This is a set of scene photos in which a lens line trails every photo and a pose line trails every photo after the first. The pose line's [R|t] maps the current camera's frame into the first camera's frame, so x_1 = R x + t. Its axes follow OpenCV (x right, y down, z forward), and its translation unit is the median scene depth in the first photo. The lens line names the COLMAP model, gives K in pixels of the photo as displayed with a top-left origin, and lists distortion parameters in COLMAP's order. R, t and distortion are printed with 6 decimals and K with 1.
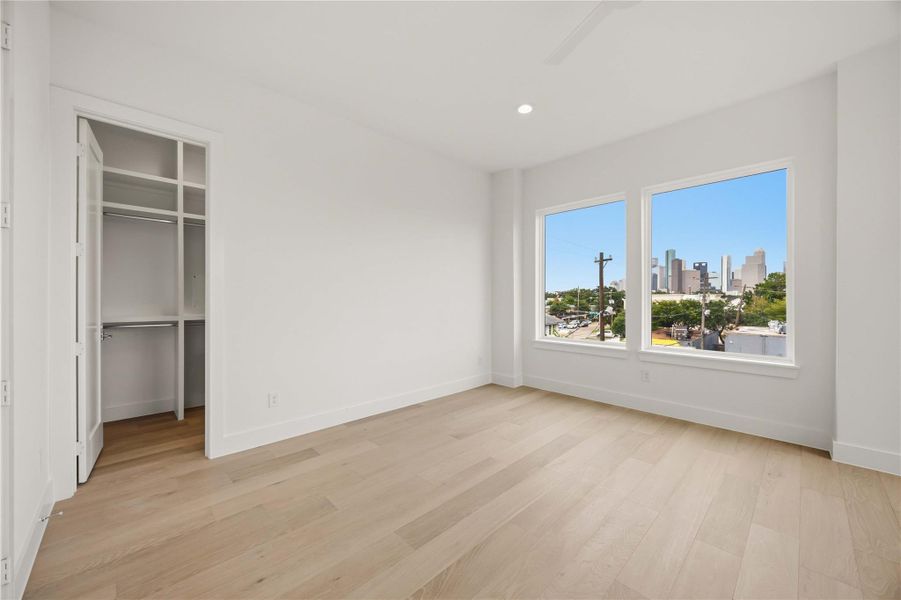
lens RADIAL K [[343.3, 0, 450.5], [0, 343.3, 300.0], [0, 0, 1]] dist [-0.000430, -0.000083]
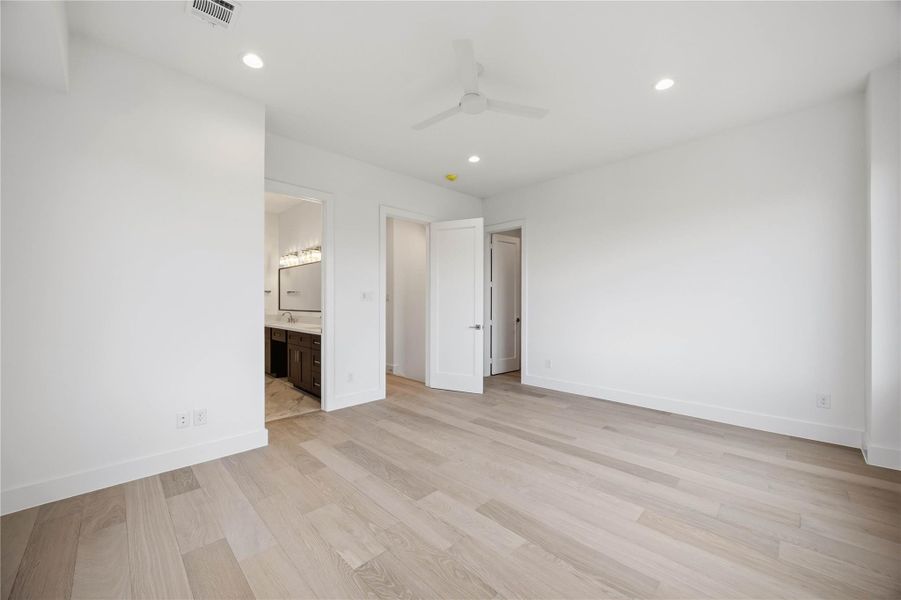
lens RADIAL K [[343.3, 0, 450.5], [0, 343.3, 300.0], [0, 0, 1]] dist [-0.000430, -0.000083]
pose [[0.013532, -0.007740, -0.999878, 1.136132], [-0.001439, 0.999969, -0.007760, -0.010497], [0.999907, 0.001543, 0.013521, 0.472456]]
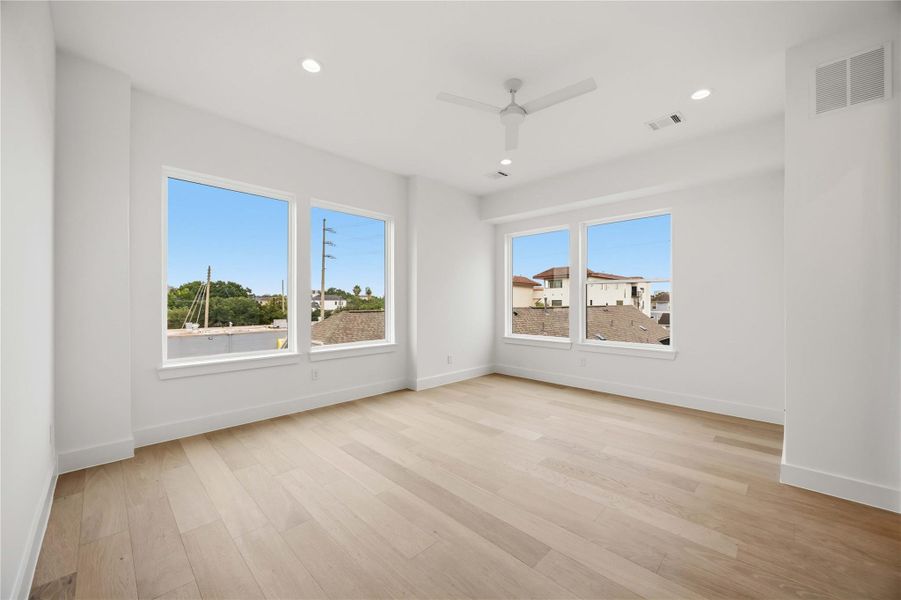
lens RADIAL K [[343.3, 0, 450.5], [0, 343.3, 300.0], [0, 0, 1]] dist [-0.000430, -0.000083]
pose [[-0.027862, 0.003292, 0.999606, -0.627786], [-0.001801, 0.999993, -0.003344, -0.012576], [-0.999610, -0.001893, -0.027856, 0.733489]]
